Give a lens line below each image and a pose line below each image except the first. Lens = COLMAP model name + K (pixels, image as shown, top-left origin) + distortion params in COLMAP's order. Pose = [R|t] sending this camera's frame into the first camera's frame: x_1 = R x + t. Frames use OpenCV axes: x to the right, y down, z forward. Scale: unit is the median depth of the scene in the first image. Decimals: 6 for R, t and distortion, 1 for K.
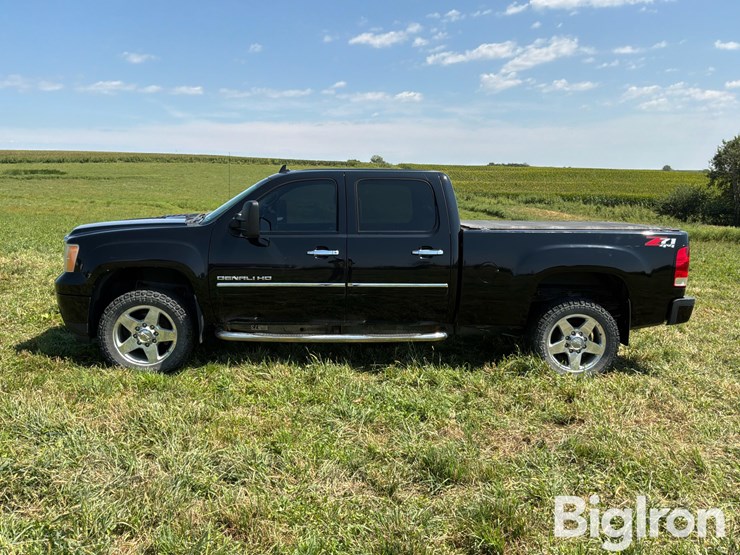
lens RADIAL K [[615.5, 0, 370.0], [0, 615.5, 277.5], [0, 0, 1]] dist [0.118723, -0.231641]
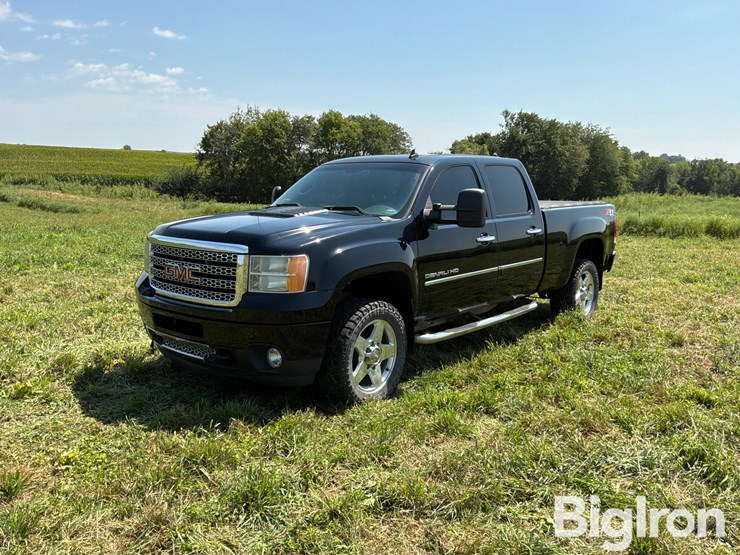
lens RADIAL K [[615.5, 0, 370.0], [0, 615.5, 277.5], [0, 0, 1]] dist [0.118723, -0.231641]
pose [[0.681799, -0.124735, 0.720827, -0.899591], [0.101089, 0.991967, 0.076039, -0.070204], [-0.724521, 0.021024, 0.688932, 0.419286]]
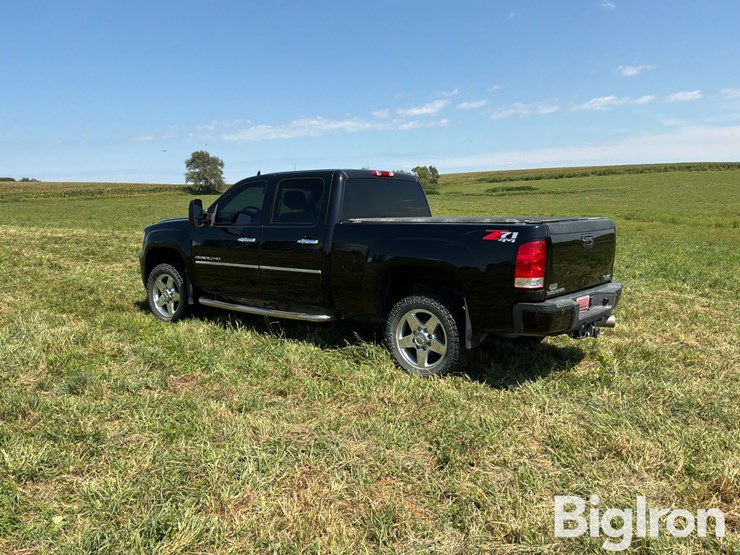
lens RADIAL K [[617.0, 0, 370.0], [0, 617.0, 277.5], [0, 0, 1]] dist [0.117387, -0.265336]
pose [[0.738343, 0.056826, -0.672027, 0.913942], [-0.070999, 0.997456, 0.006339, 0.008973], [0.670678, 0.043033, 0.740500, 0.230541]]
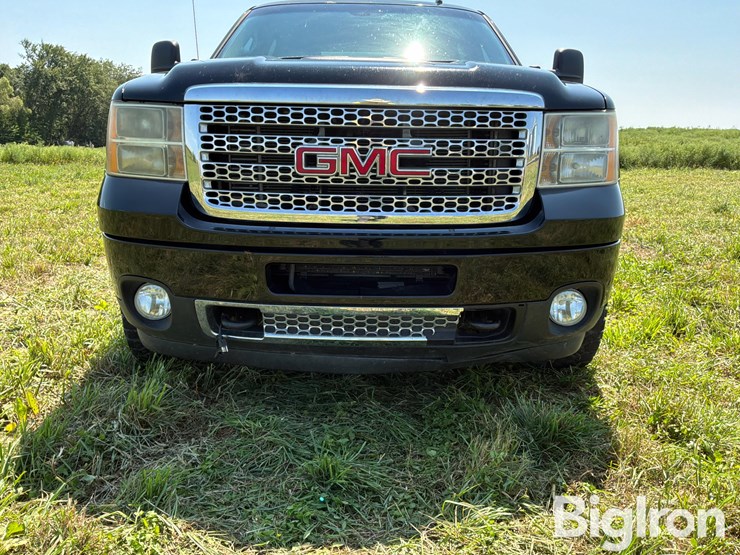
lens RADIAL K [[615.5, 0, 370.0], [0, 615.5, 277.5], [0, 0, 1]] dist [0.118723, -0.231641]
pose [[0.034869, -0.240497, 0.970023, -0.849746], [0.108406, 0.965797, 0.235553, -0.059723], [-0.993495, 0.096943, 0.059748, 1.083738]]
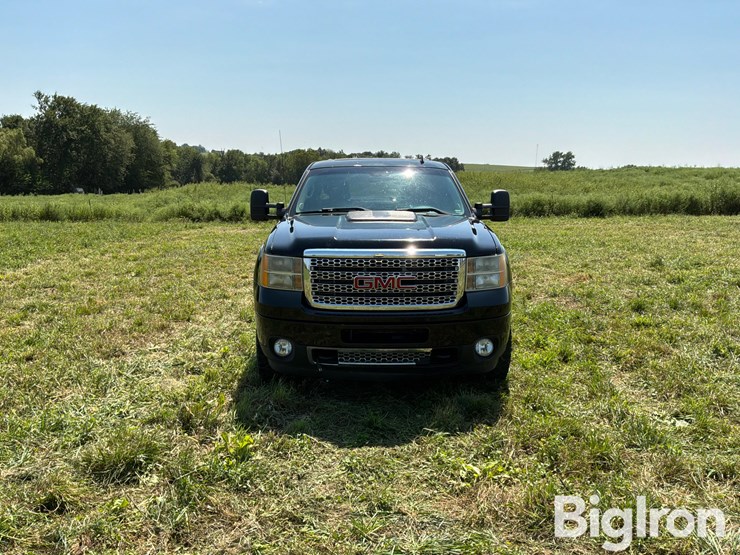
lens RADIAL K [[617.0, 0, 370.0], [0, 617.0, 277.5], [0, 0, 1]] dist [0.117387, -0.265336]
pose [[0.034877, -0.183167, 0.982463, -1.237846], [0.126348, 0.975981, 0.177473, -0.181685], [-0.991373, 0.117943, 0.057182, 1.075671]]
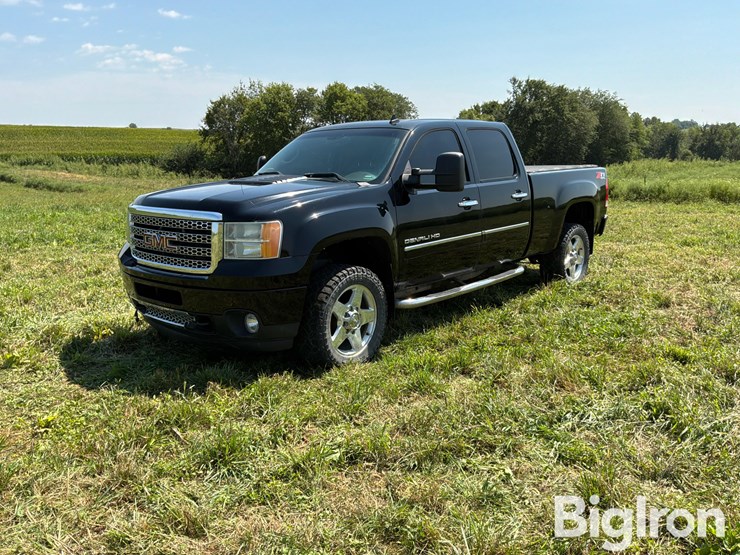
lens RADIAL K [[615.5, 0, 370.0], [0, 615.5, 277.5], [0, 0, 1]] dist [0.118723, -0.231641]
pose [[0.689796, -0.168901, 0.704027, -0.878422], [0.123209, 0.985609, 0.115735, -0.055148], [-0.713443, 0.006909, 0.700679, 0.385288]]
